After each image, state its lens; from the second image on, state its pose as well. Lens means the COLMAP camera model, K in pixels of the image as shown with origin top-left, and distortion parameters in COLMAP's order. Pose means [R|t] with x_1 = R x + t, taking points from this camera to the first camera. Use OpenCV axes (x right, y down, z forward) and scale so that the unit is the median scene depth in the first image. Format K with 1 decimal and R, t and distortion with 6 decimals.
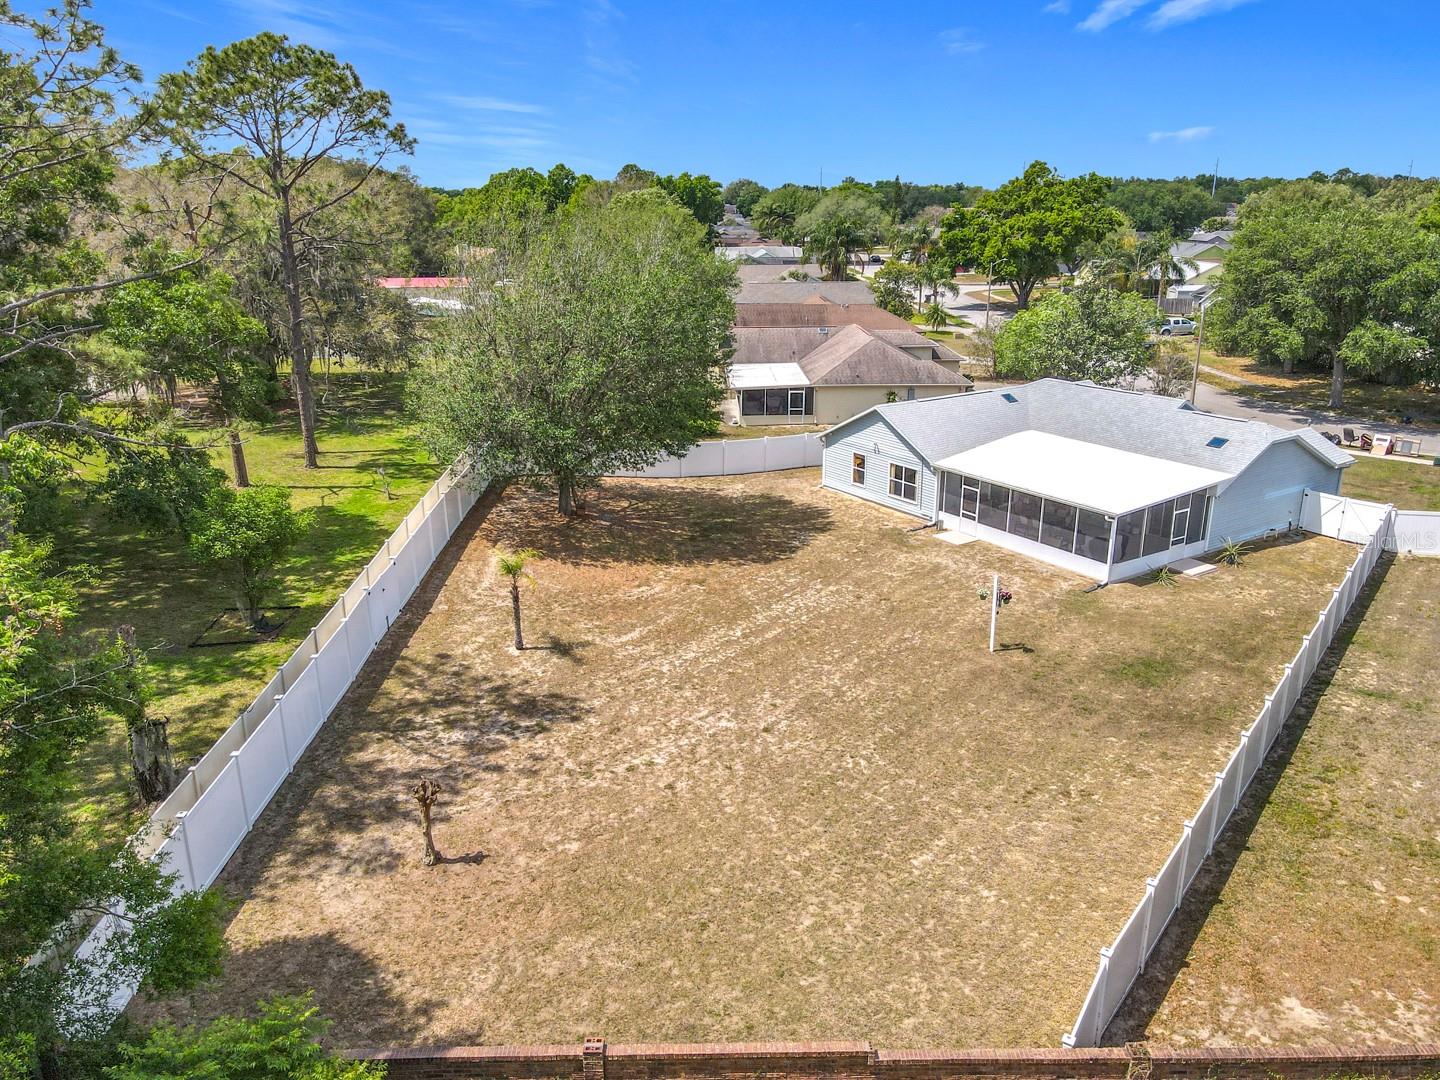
lens RADIAL K [[1076.8, 0, 714.5], [0, 1076.8, 541.7], [0, 0, 1]] dist [-0.007377, 0.034267]
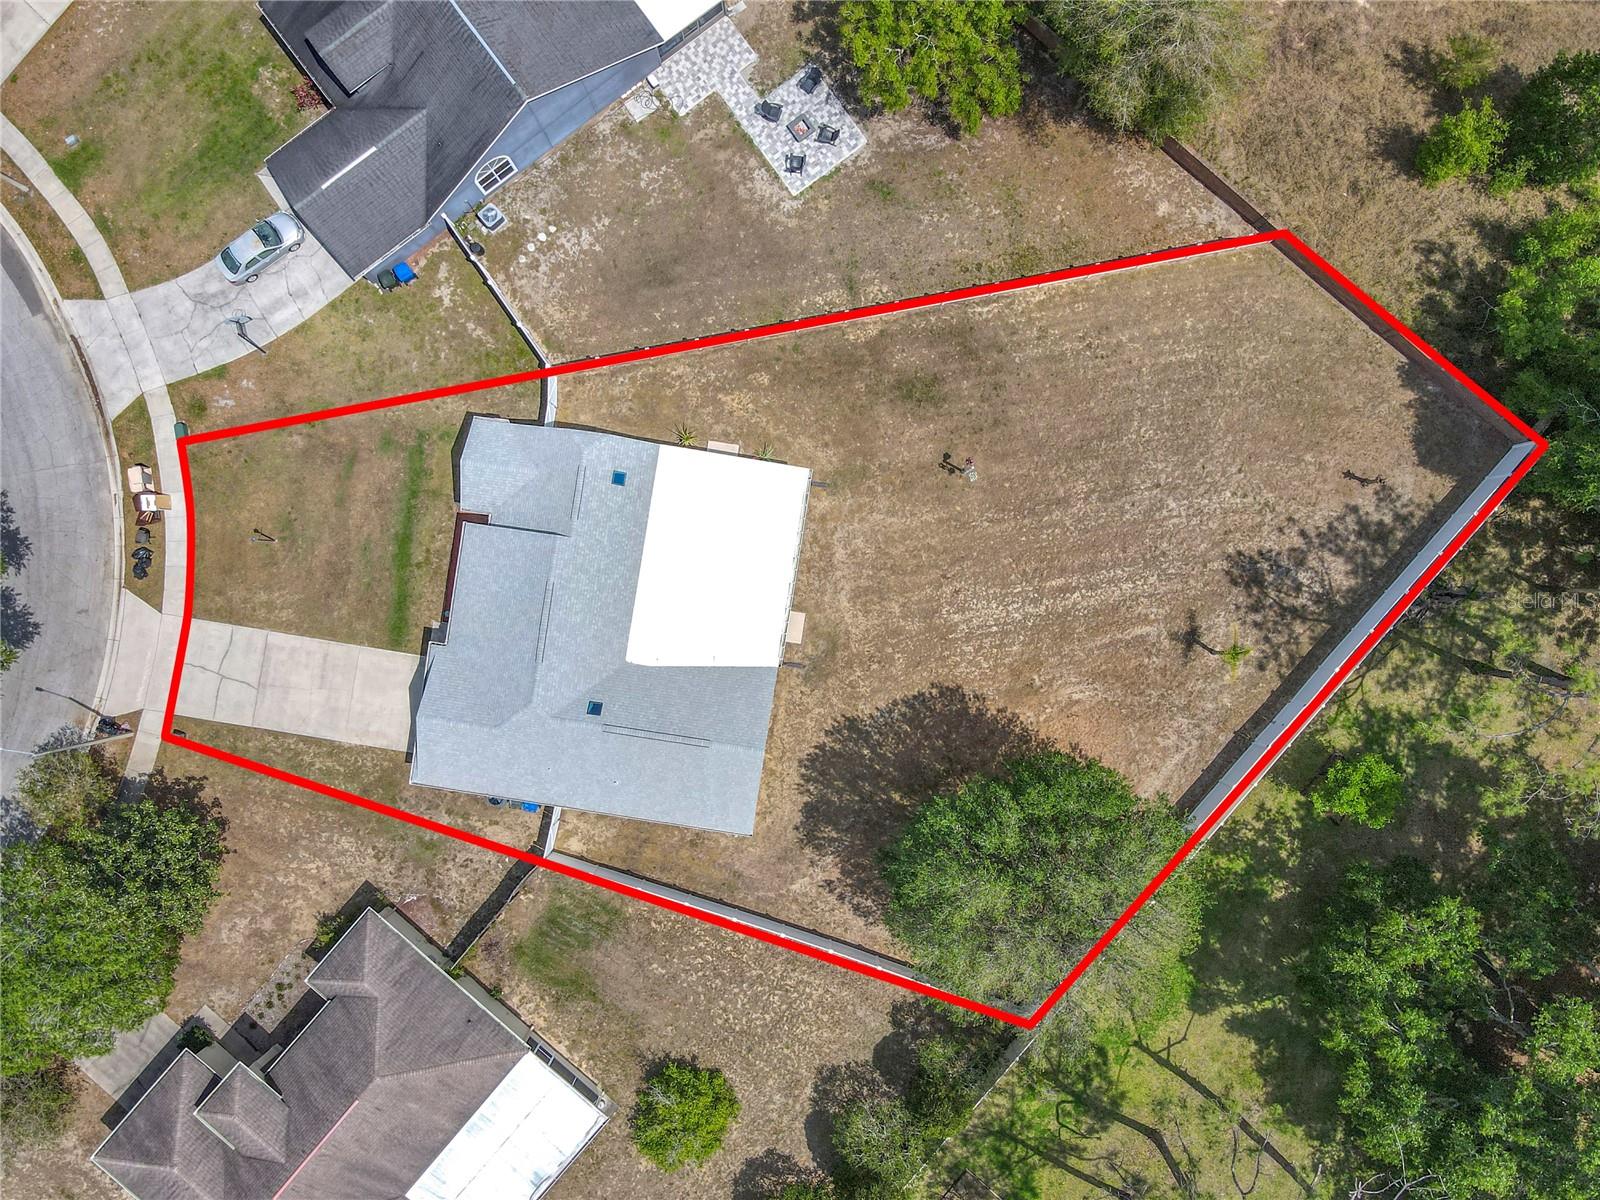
lens RADIAL K [[1110.3, 0, 791.4], [0, 1110.3, 599.1], [0, 0, 1]] dist [0.002675, 0.024834]
pose [[-0.742154, -0.670087, 0.013812, 0.335370], [0.220135, -0.224243, 0.949345, -1.696946], [-0.633046, 0.707601, 0.313932, 0.883078]]
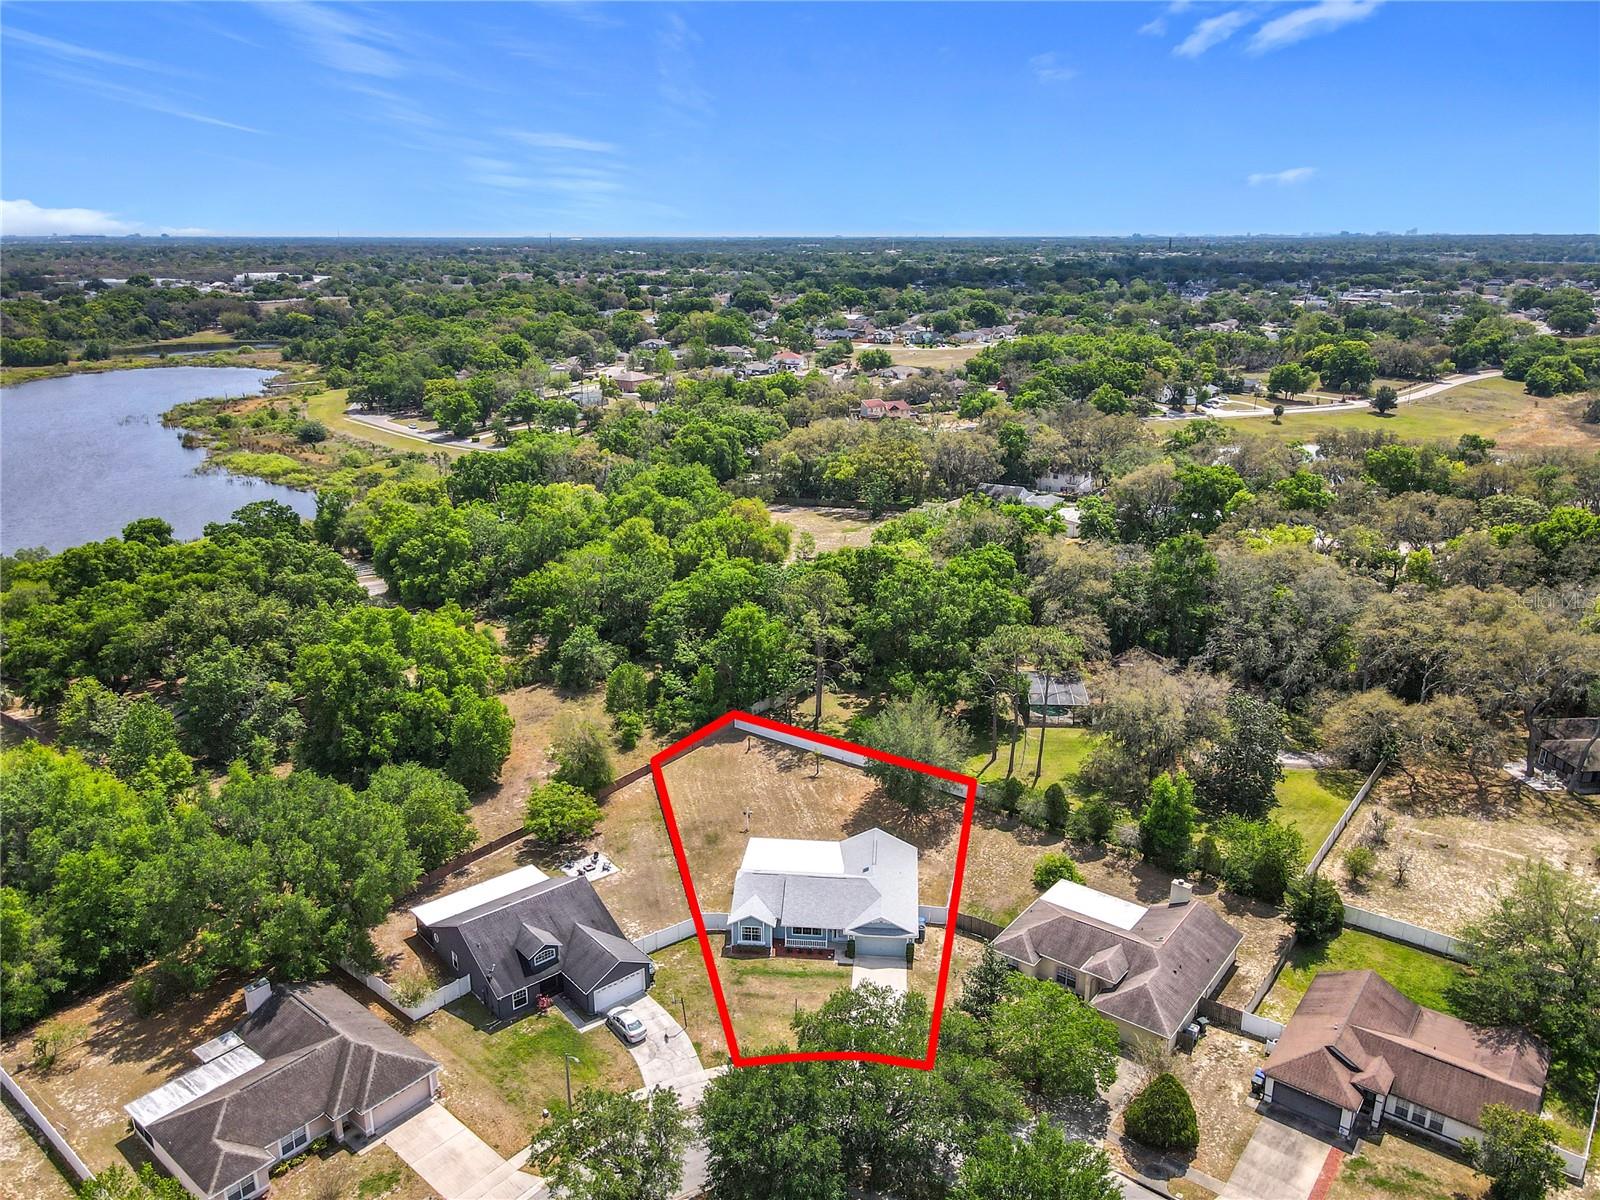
lens RADIAL K [[1180.3, 0, 794.7], [0, 1180.3, 604.3], [0, 0, 1]] dist [0.004788, 0.009173]
pose [[-0.622221, 0.243235, -0.744095, 3.213103], [-0.230843, 0.851233, 0.471291, -2.673466], [0.748032, 0.465016, -0.473506, 2.925214]]
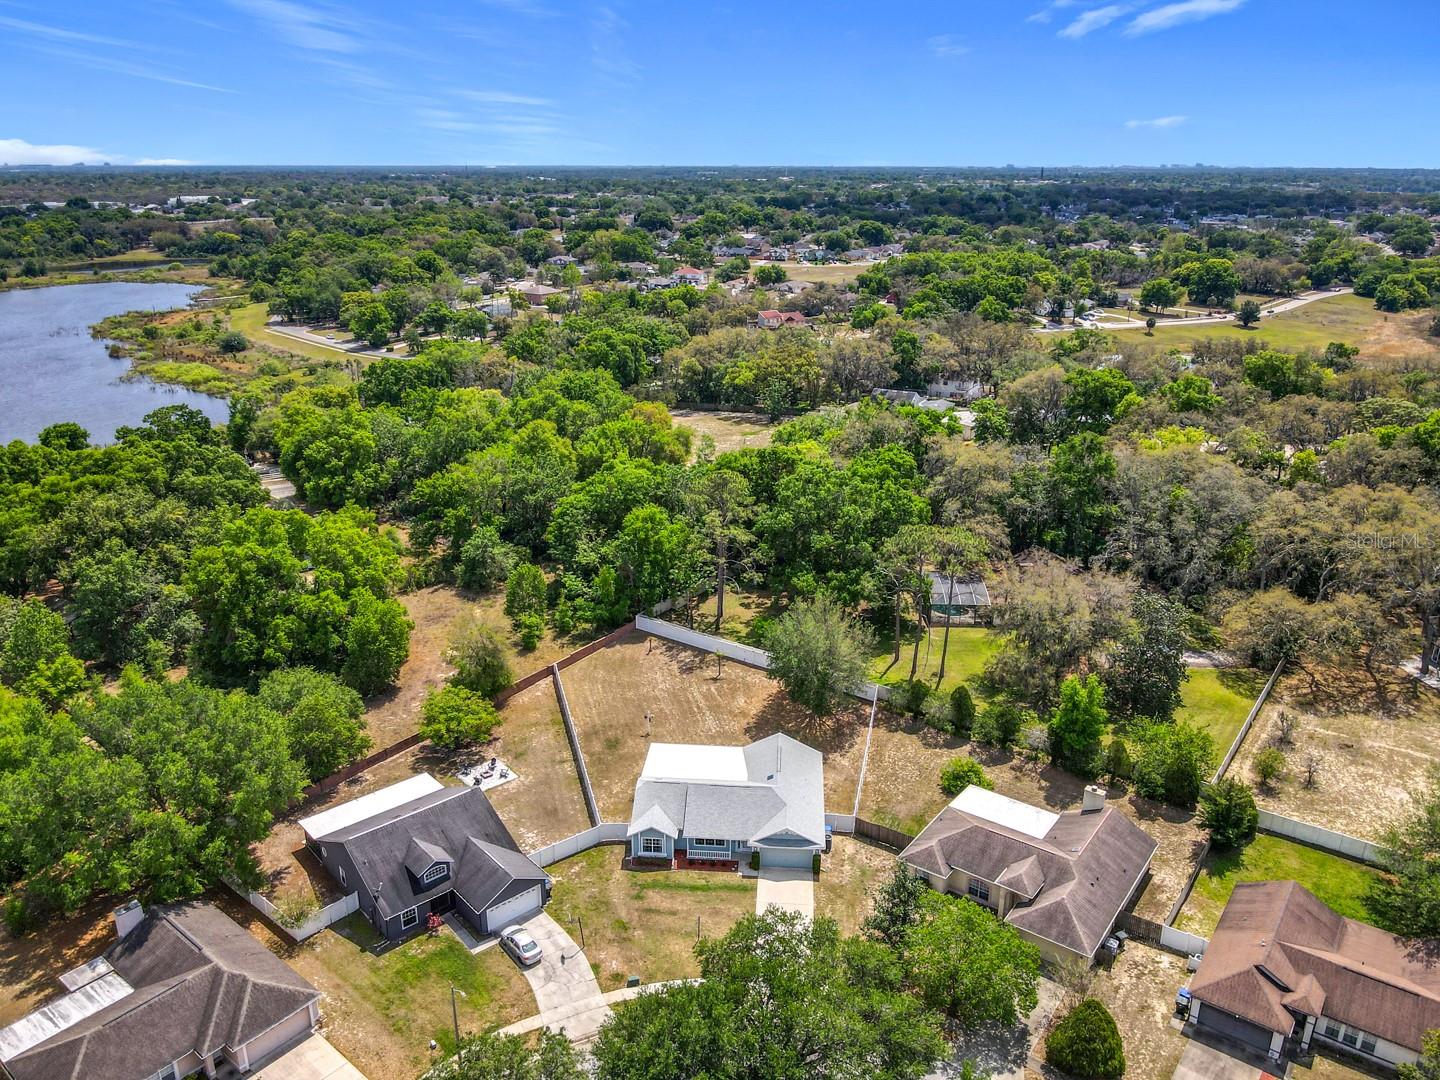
lens RADIAL K [[1062.2, 0, 715.2], [0, 1062.2, 543.9], [0, 0, 1]] dist [0.004788, 0.009173]
pose [[-0.607795, 0.270264, -0.746688, 2.837731], [-0.237653, 0.835297, 0.495783, -2.422666], [0.757698, 0.478787, -0.443460, 2.687669]]
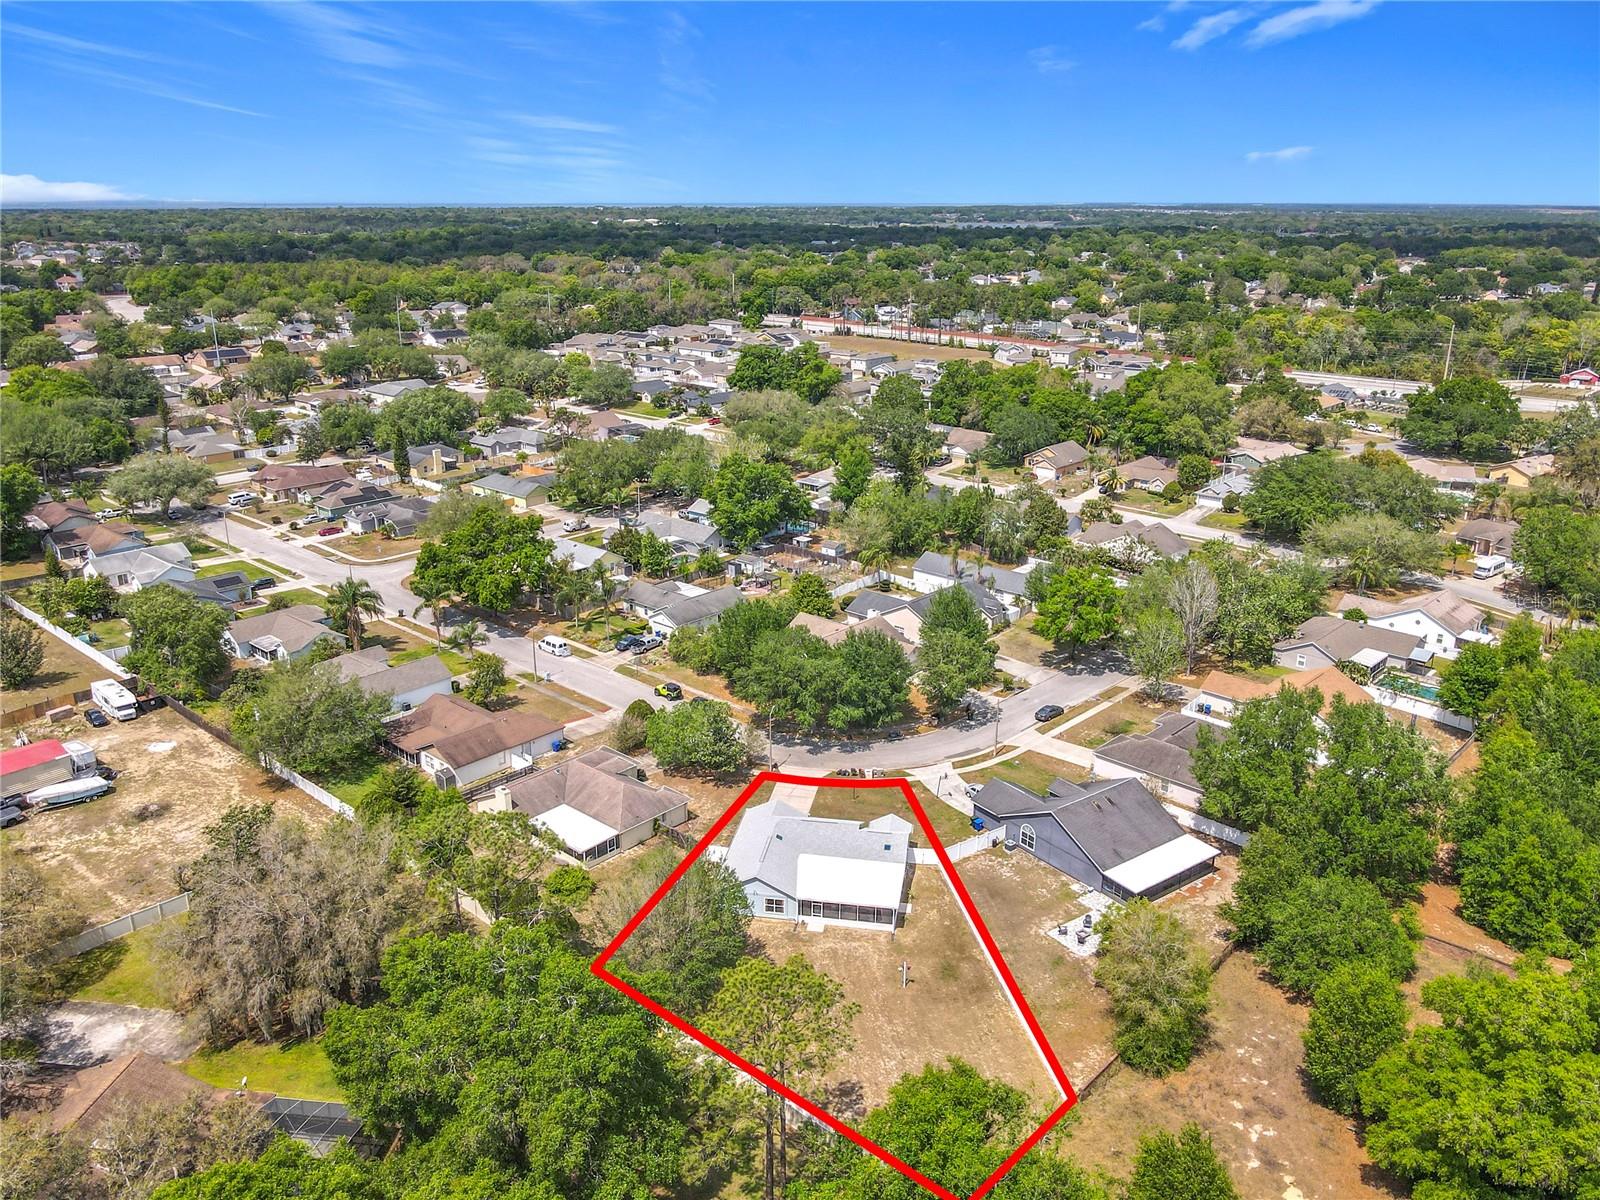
lens RADIAL K [[1217.2, 0, 812.1], [0, 1217.2, 601.0], [0, 0, 1]] dist [-0.018479, 0.006554]
pose [[0.674012, -0.218025, 0.705814, -2.045969], [0.212509, 0.972292, 0.097406, -1.319426], [-0.707494, 0.084339, 0.701669, -1.167783]]
